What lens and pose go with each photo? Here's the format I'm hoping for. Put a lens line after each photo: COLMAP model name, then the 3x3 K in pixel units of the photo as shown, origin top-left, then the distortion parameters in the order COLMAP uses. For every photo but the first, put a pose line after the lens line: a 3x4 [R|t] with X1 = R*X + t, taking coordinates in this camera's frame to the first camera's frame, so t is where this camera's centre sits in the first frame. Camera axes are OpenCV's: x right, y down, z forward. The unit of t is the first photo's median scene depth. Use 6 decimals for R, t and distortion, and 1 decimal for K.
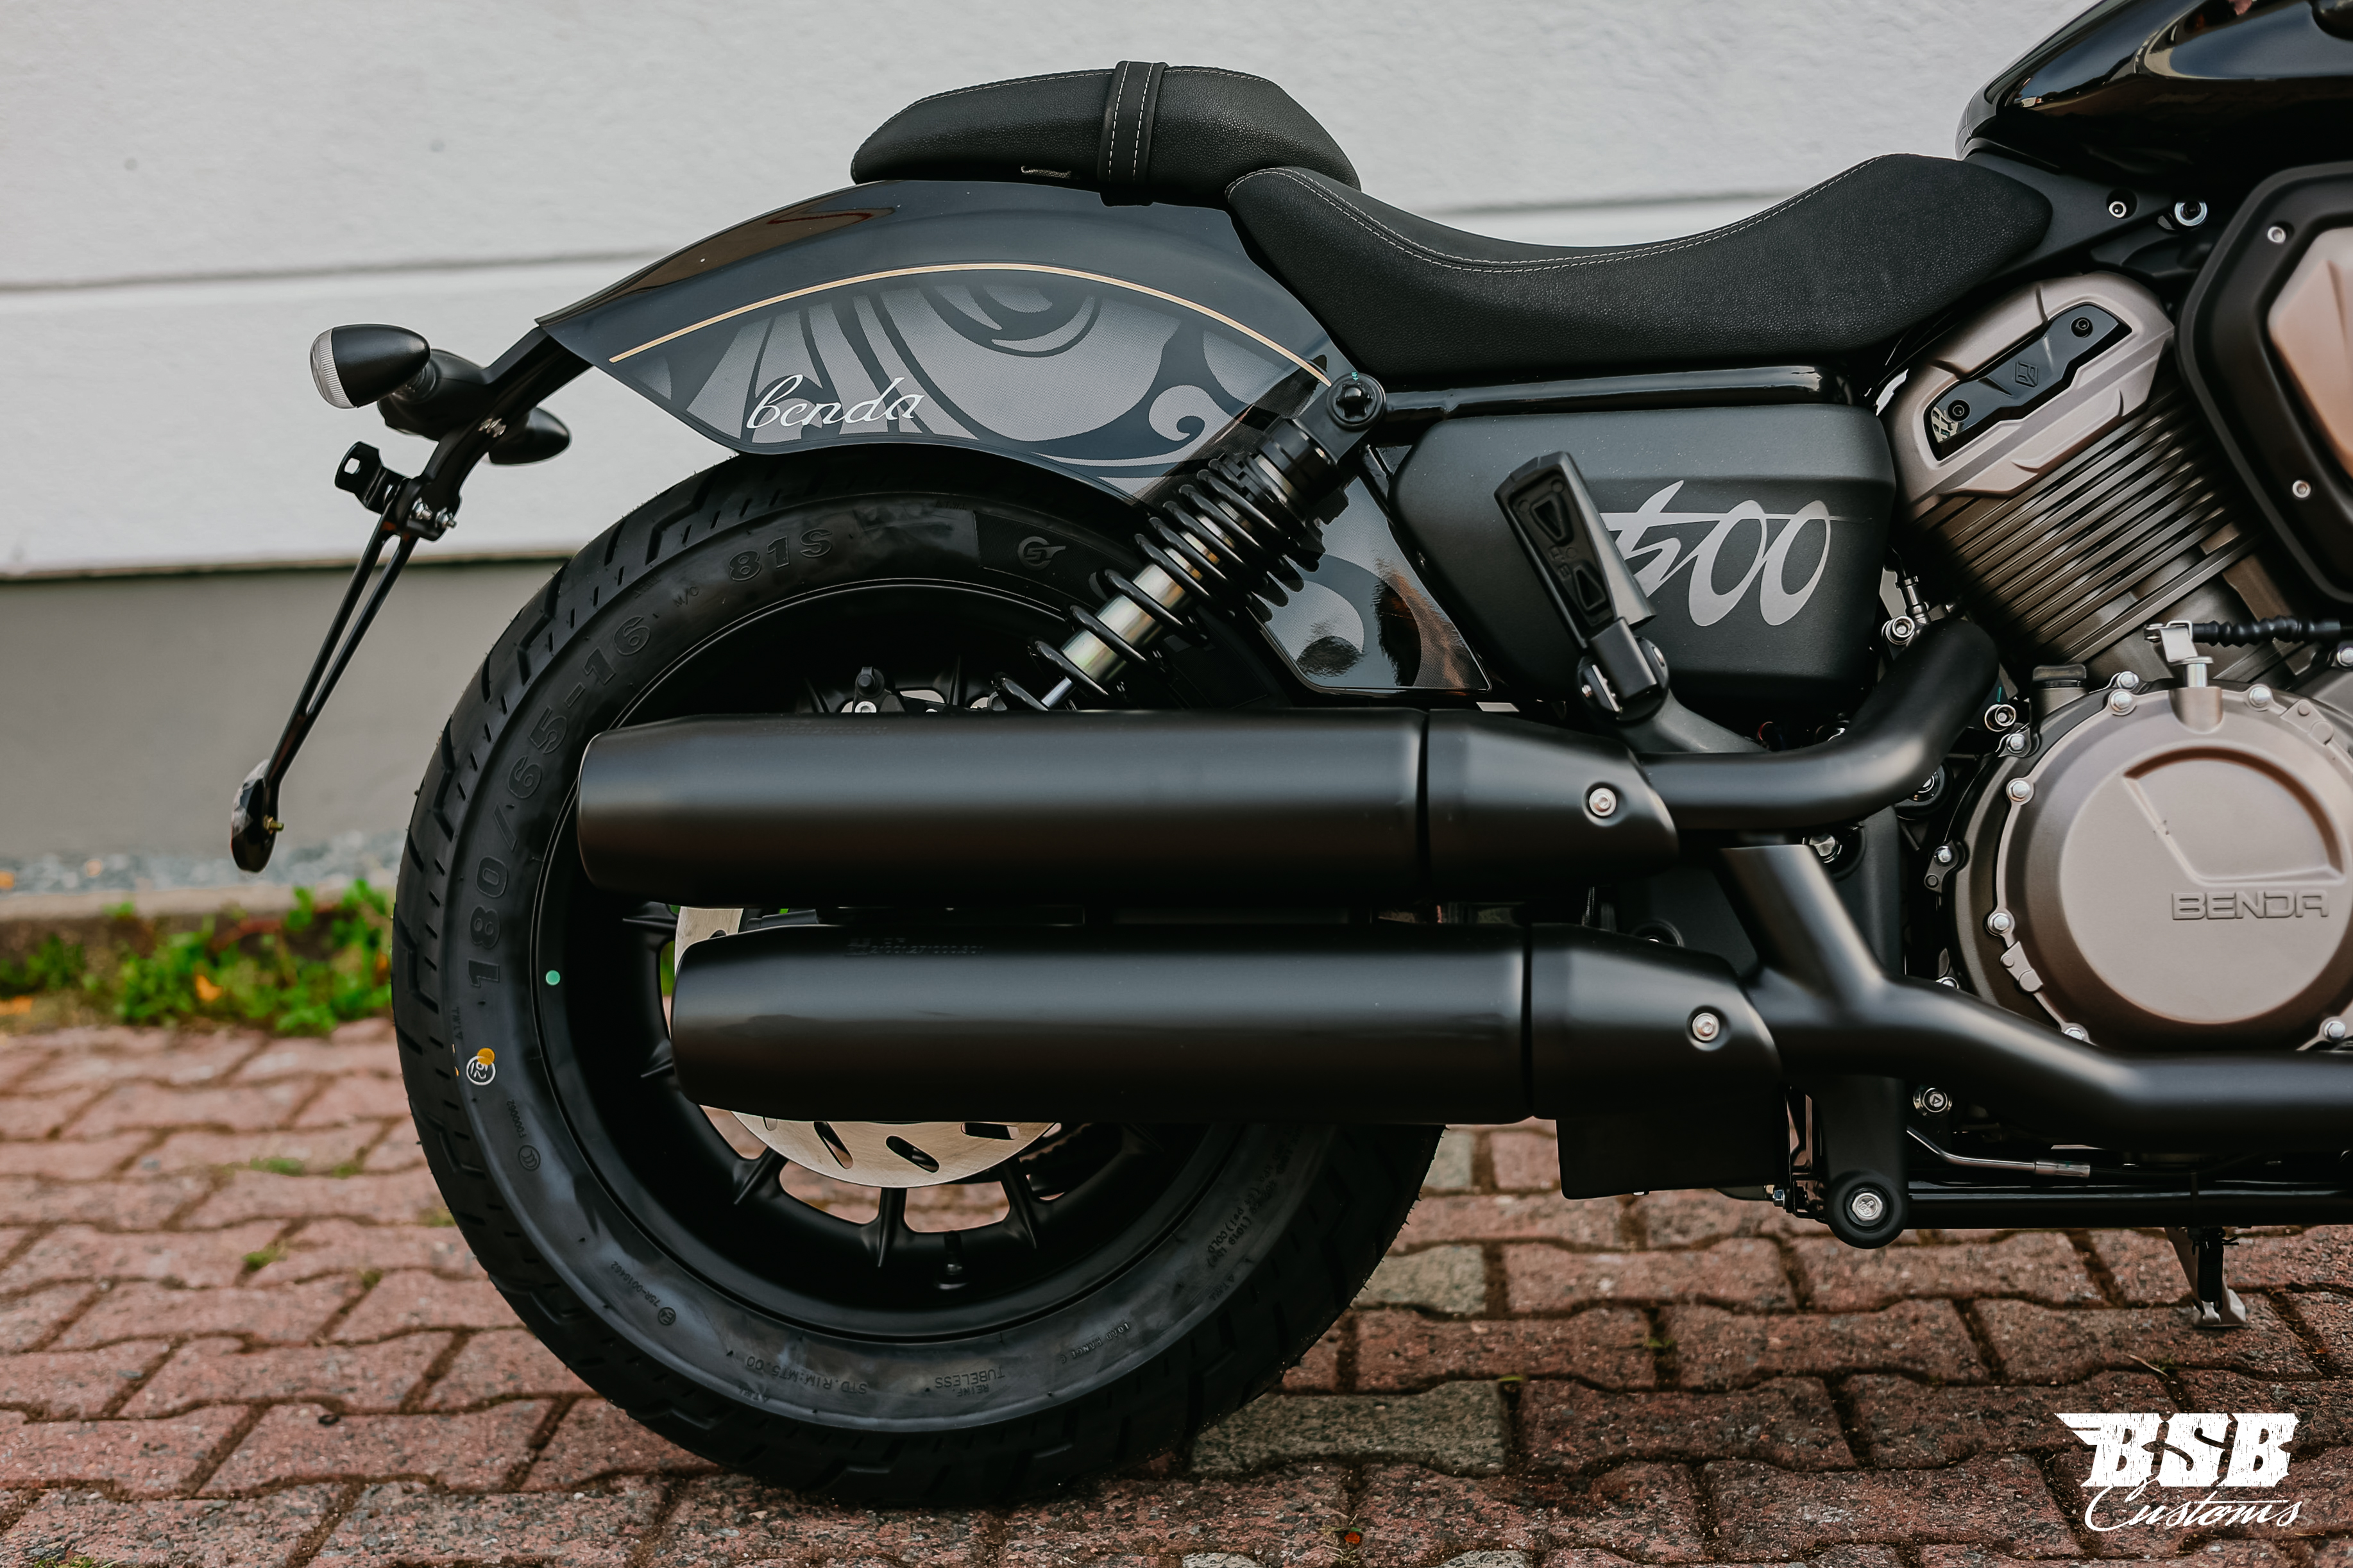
lens RADIAL K [[3593.5, 0, 1113.9], [0, 3593.5, 856.1], [0, 0, 1]] dist [0.045668, -0.115653]
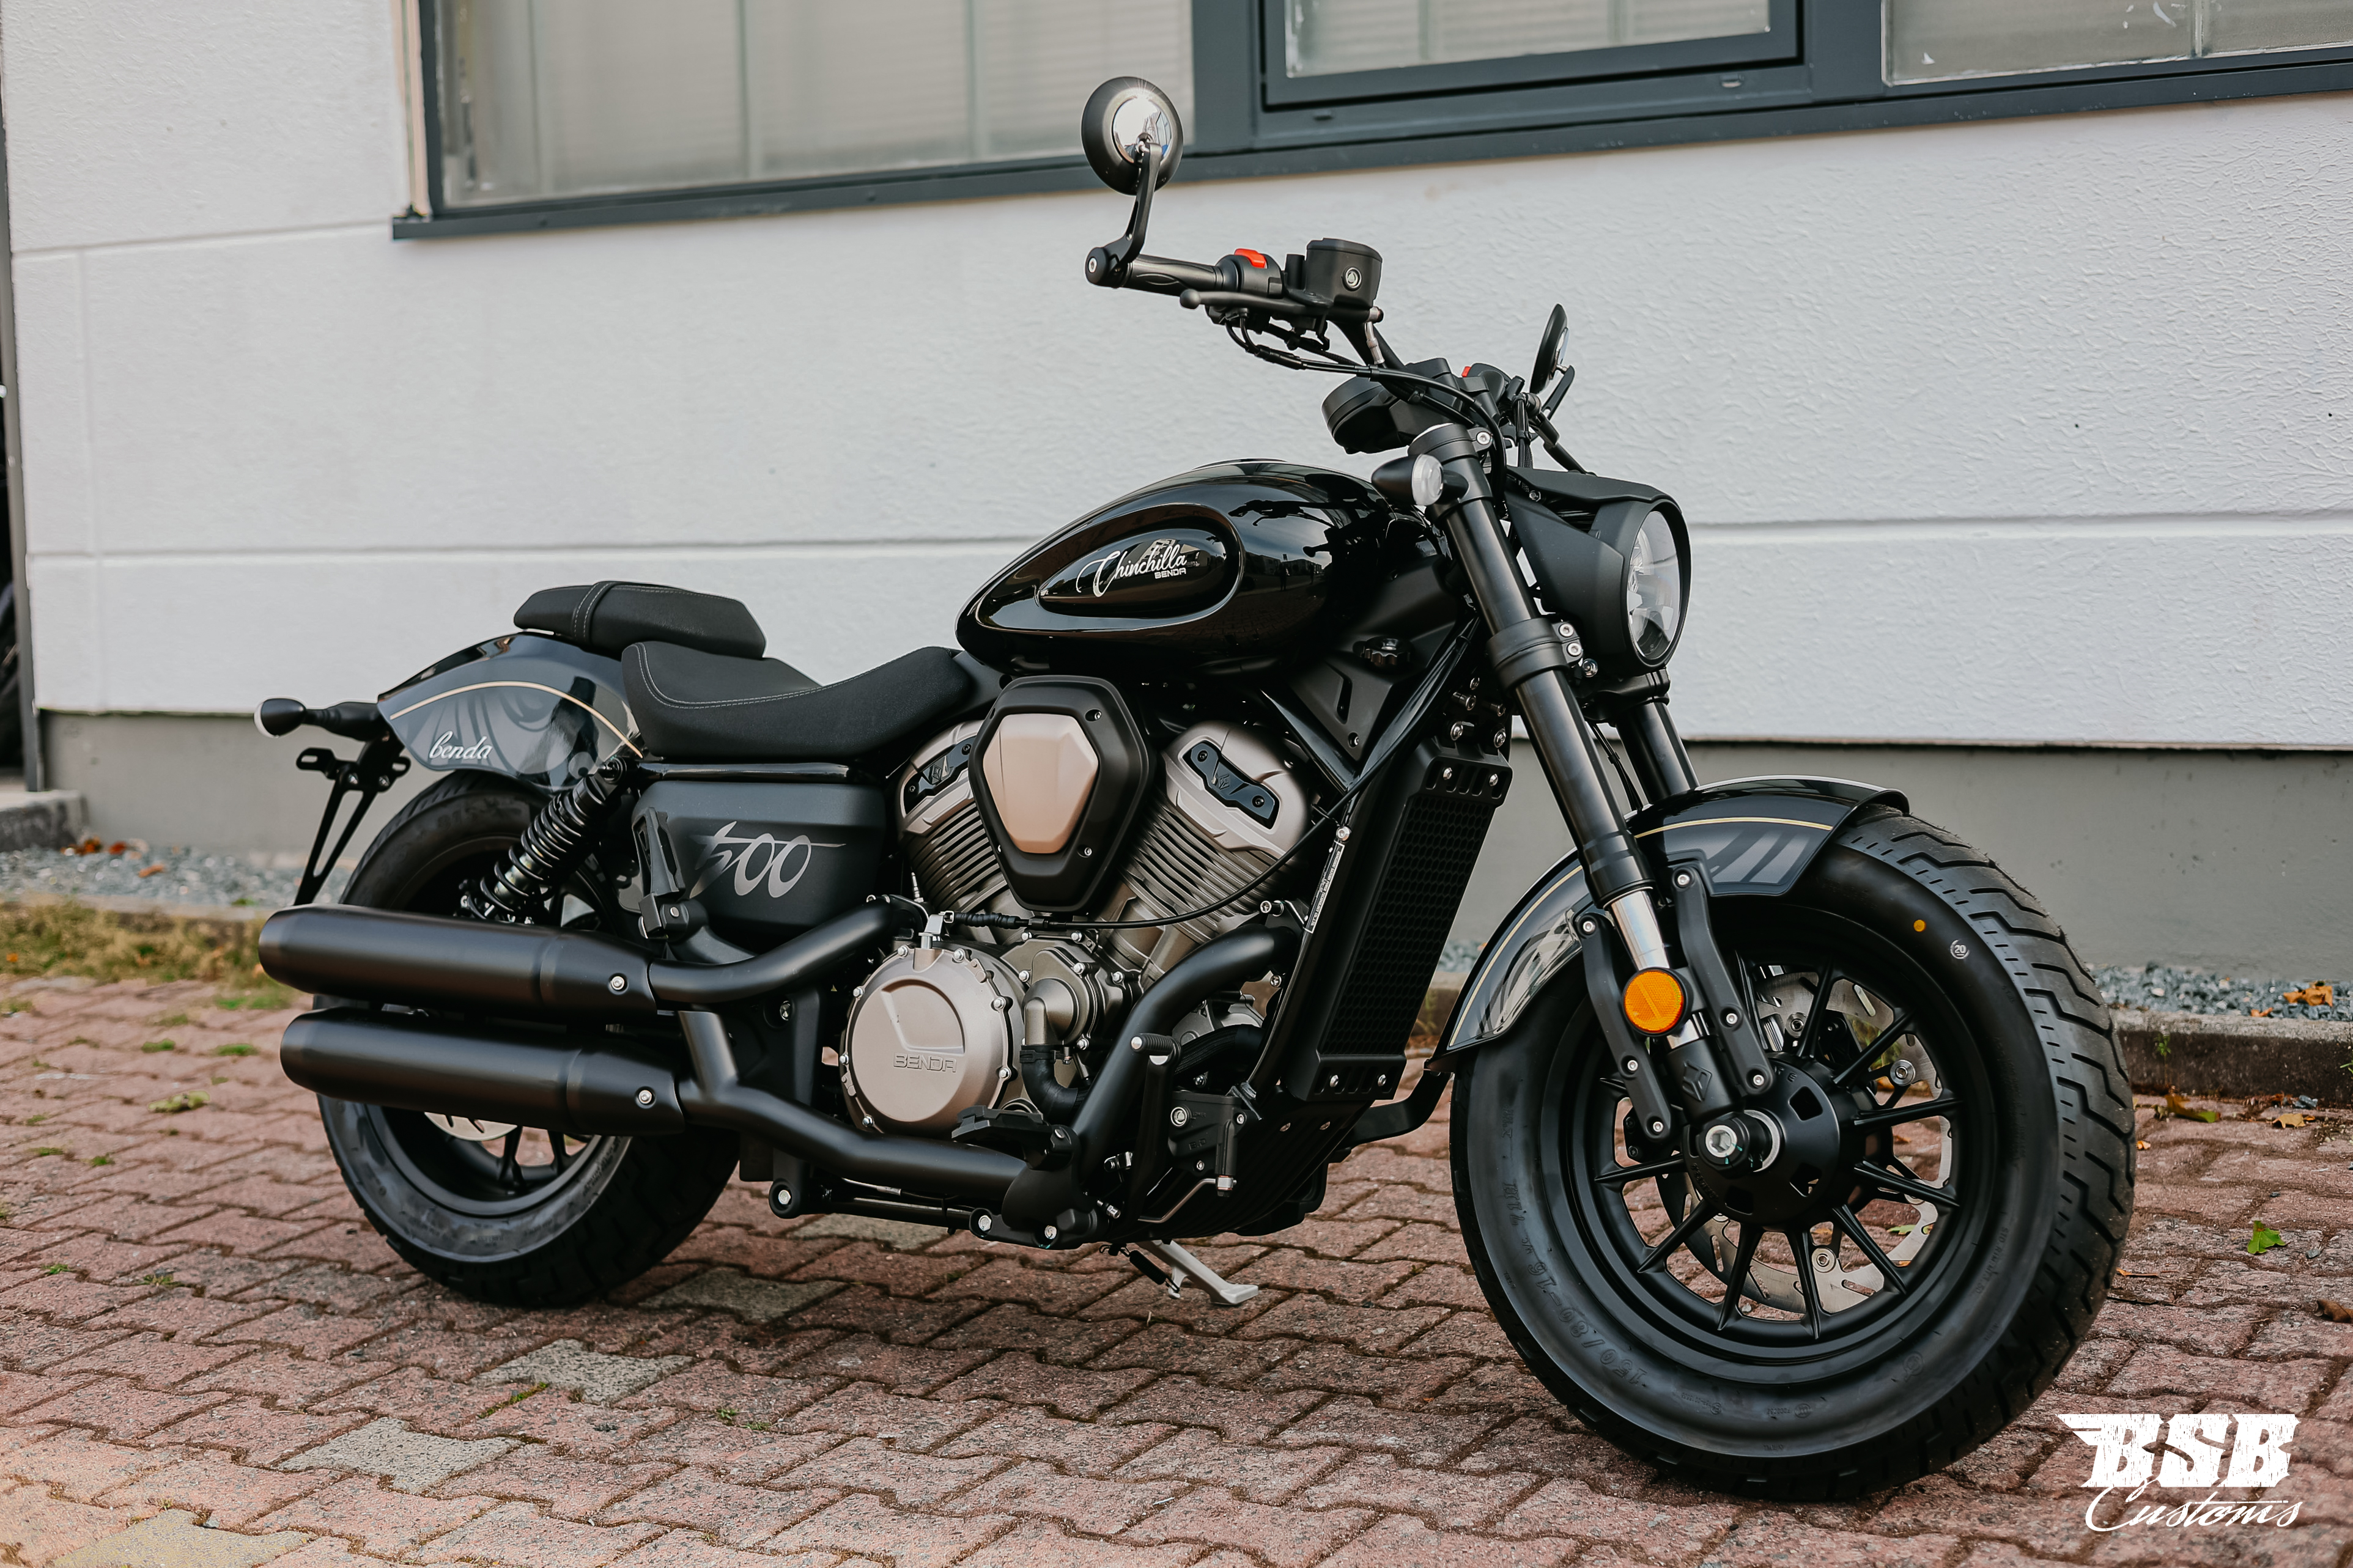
lens RADIAL K [[3389.8, 0, 1197.8], [0, 3389.8, 781.1], [0, 0, 1]] dist [0.051563, -0.281335]
pose [[0.897412, 0.060130, -0.437076, 1.135709], [-0.067225, 0.997738, -0.000765, -0.134390], [0.436041, 0.030069, 0.899424, -0.539550]]
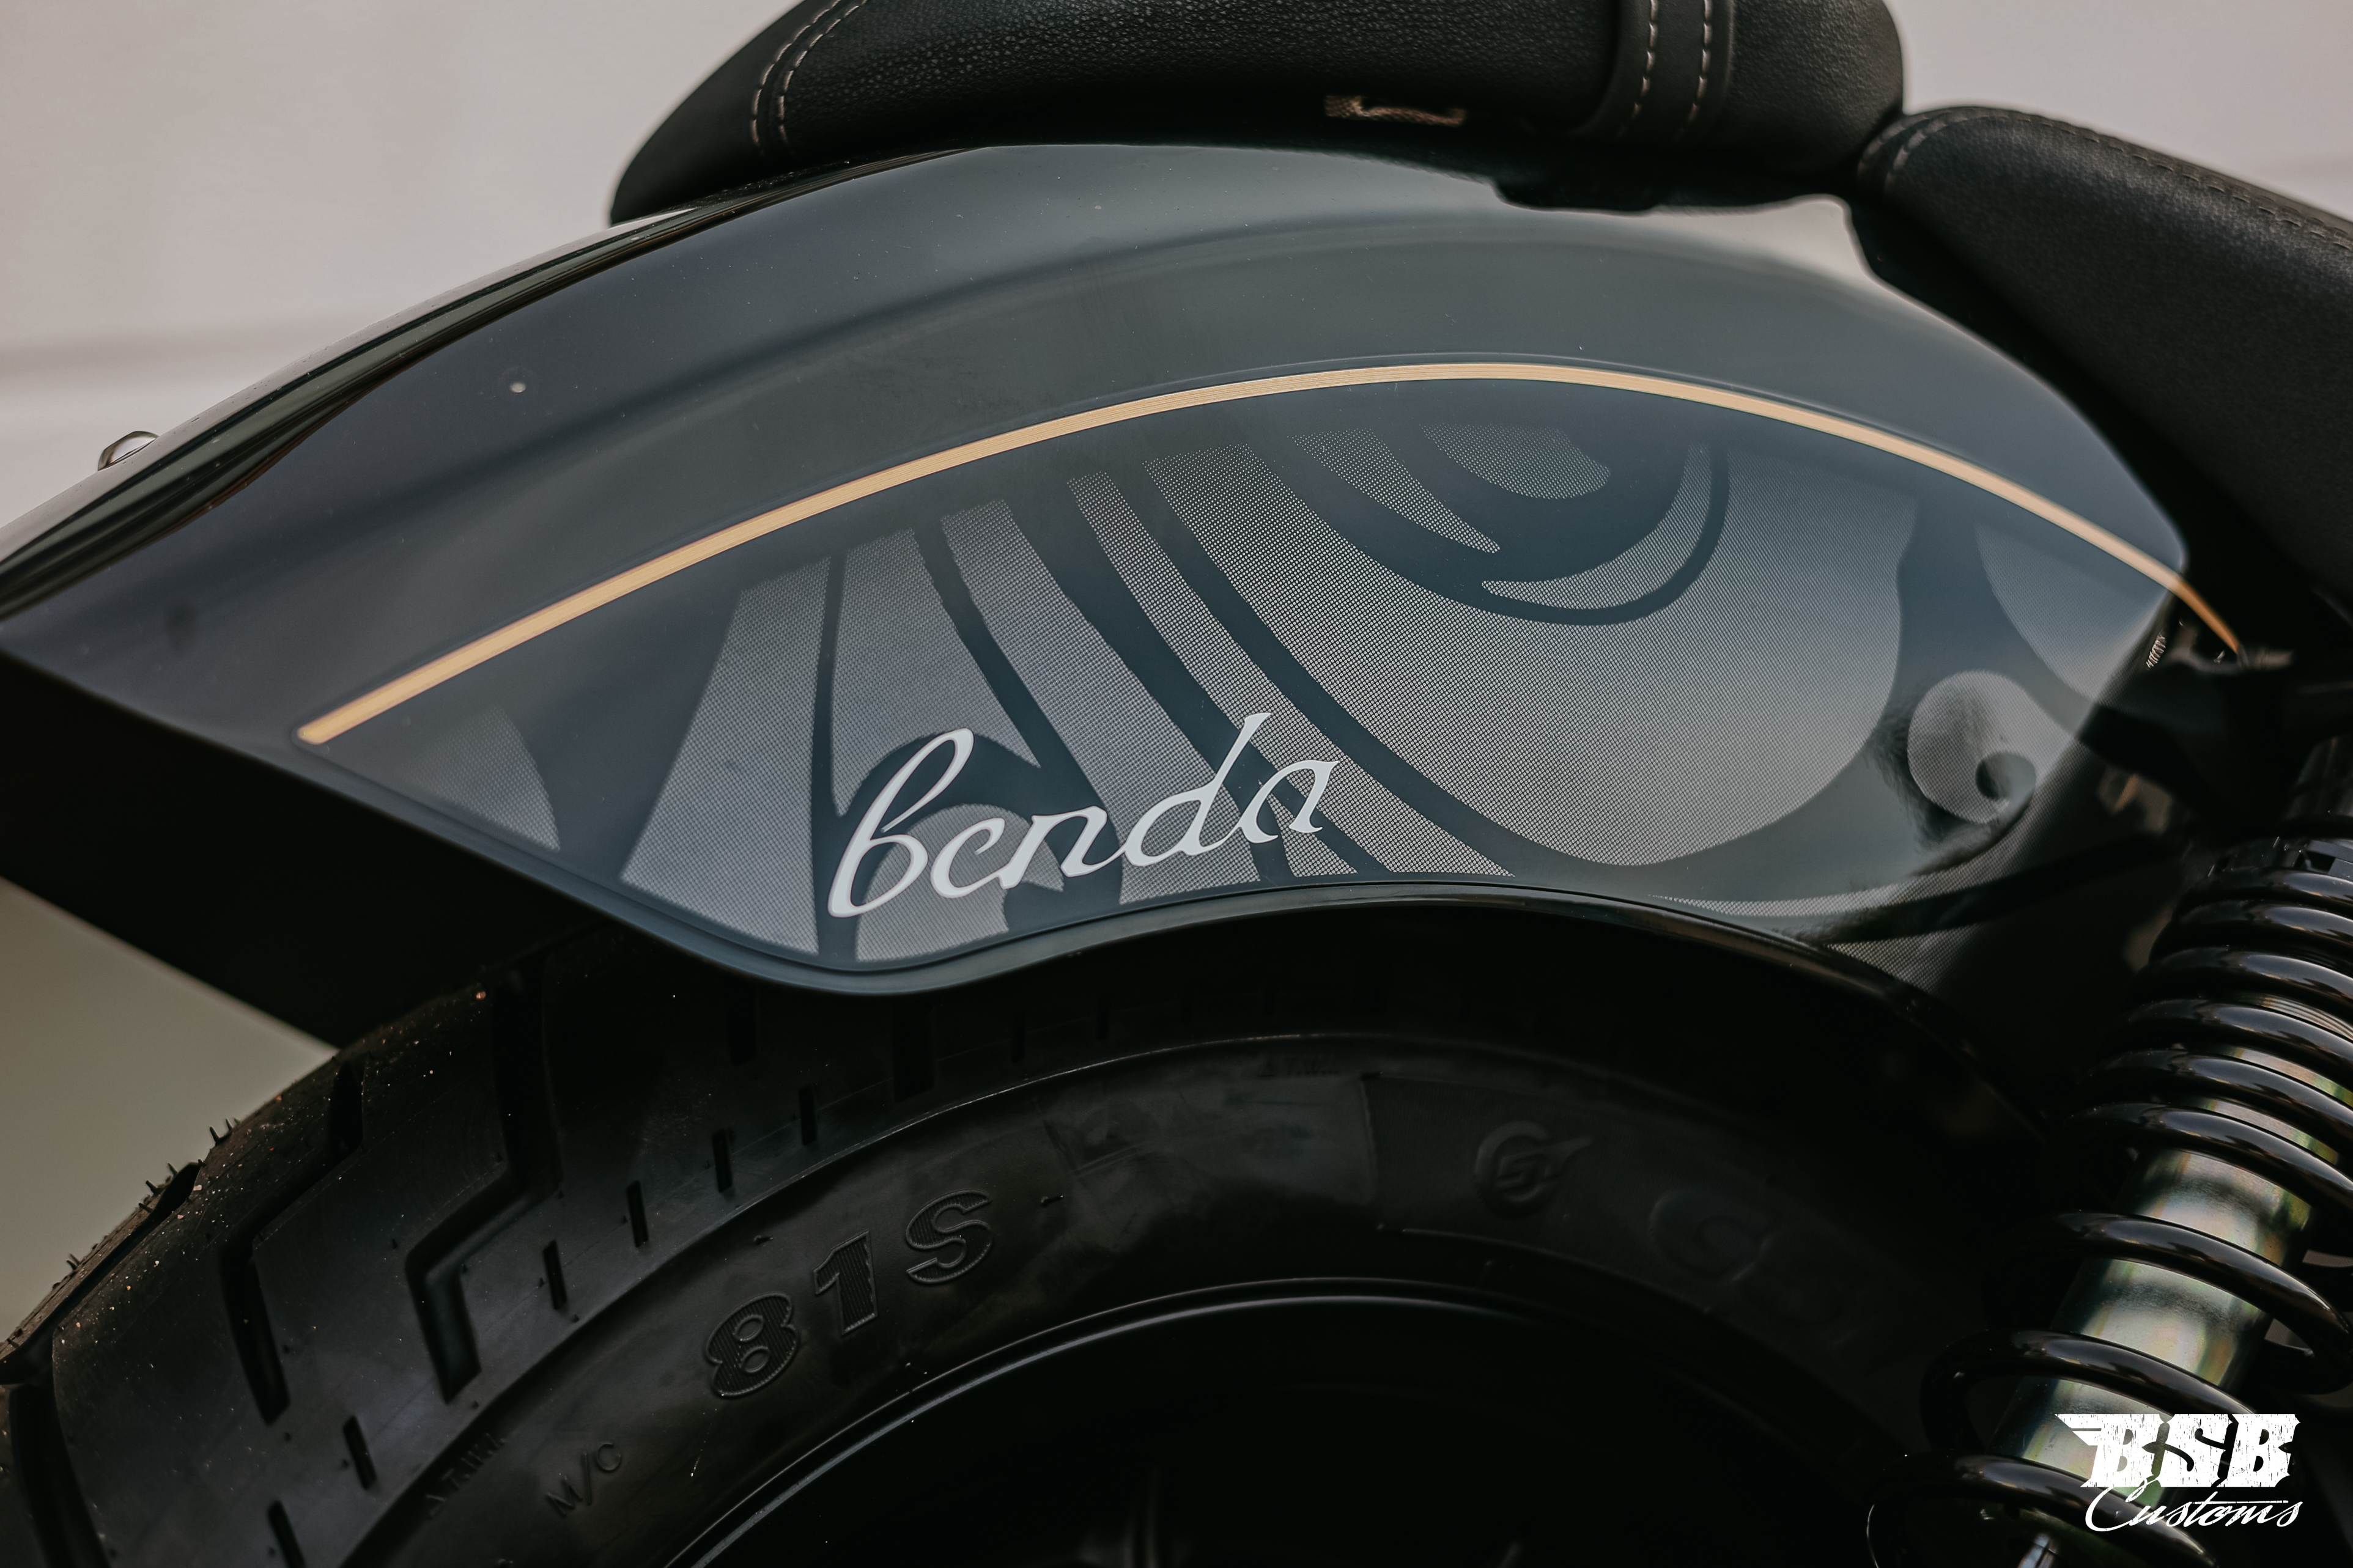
lens RADIAL K [[3655.1, 0, 1209.6], [0, 3655.1, 822.7], [0, 0, 1]] dist [-0.004026, -0.100858]
pose [[0.794681, -0.099219, 0.598864, -0.265014], [0.140846, 0.989766, -0.022916, -0.116287], [-0.590462, 0.102559, 0.800523, 0.736433]]
